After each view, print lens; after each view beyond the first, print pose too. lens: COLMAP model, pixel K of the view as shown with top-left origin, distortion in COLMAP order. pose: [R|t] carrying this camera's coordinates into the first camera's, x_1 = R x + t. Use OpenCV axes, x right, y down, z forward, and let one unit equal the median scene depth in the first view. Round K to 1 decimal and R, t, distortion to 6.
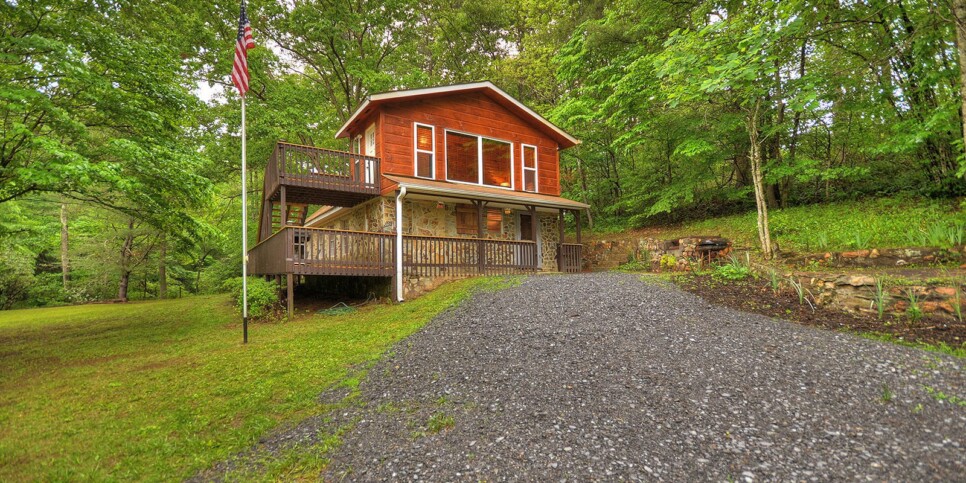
lens RADIAL K [[440.1, 0, 476.5], [0, 440.1, 245.7], [0, 0, 1]] dist [0.001680, -0.000390]
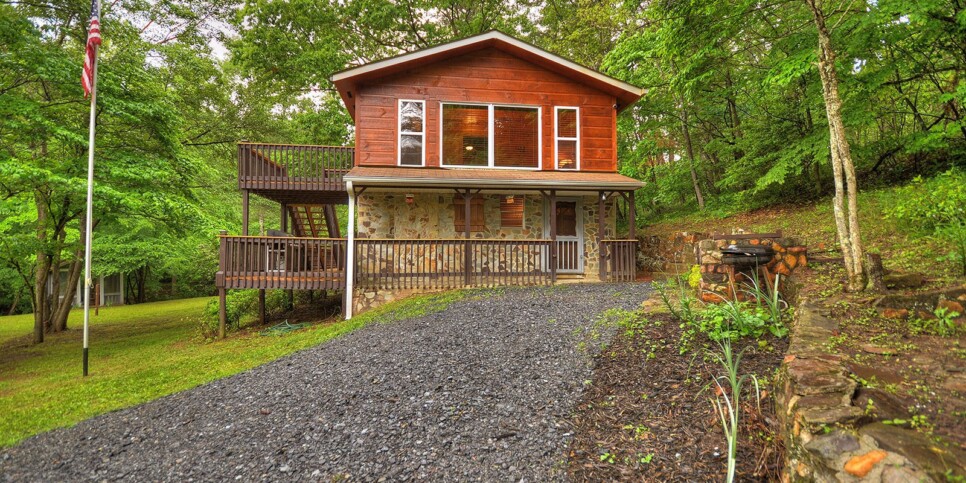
lens RADIAL K [[440.1, 0, 476.5], [0, 440.1, 245.7], [0, 0, 1]] dist [0.001680, -0.000390]
pose [[0.915261, -0.018912, -0.402418, 0.297359], [0.033913, 0.998969, 0.030185, -0.023868], [0.401432, -0.041274, 0.914958, 0.269823]]
